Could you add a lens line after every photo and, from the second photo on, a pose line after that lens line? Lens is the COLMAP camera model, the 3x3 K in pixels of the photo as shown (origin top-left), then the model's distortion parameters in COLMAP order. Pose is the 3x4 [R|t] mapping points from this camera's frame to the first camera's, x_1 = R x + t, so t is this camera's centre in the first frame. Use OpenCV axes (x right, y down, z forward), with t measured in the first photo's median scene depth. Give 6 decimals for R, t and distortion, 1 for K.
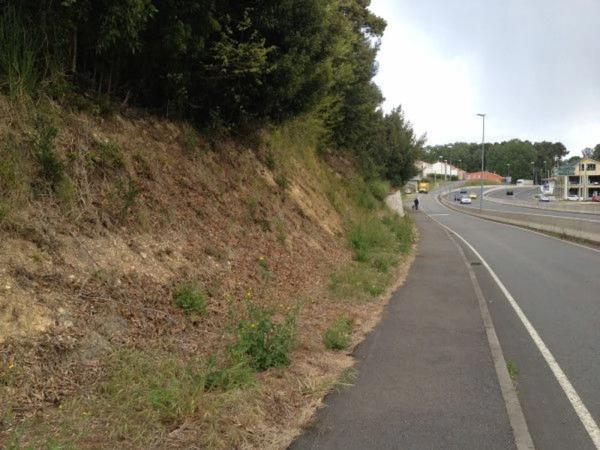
lens RADIAL K [[456.0, 0, 300.0], [0, 456.0, 225.0], [0, 0, 1]] dist [0.032924, -0.003634]
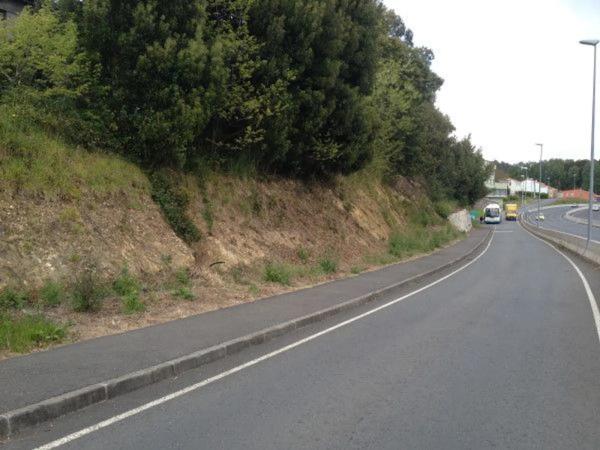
lens RADIAL K [[456.0, 0, 300.0], [0, 456.0, 225.0], [0, 0, 1]] dist [0.032924, -0.003634]
pose [[0.981444, 0.025182, -0.190087, 0.105568], [-0.030686, 0.999189, -0.026070, 0.022869], [0.189276, 0.031419, 0.981421, -0.690996]]
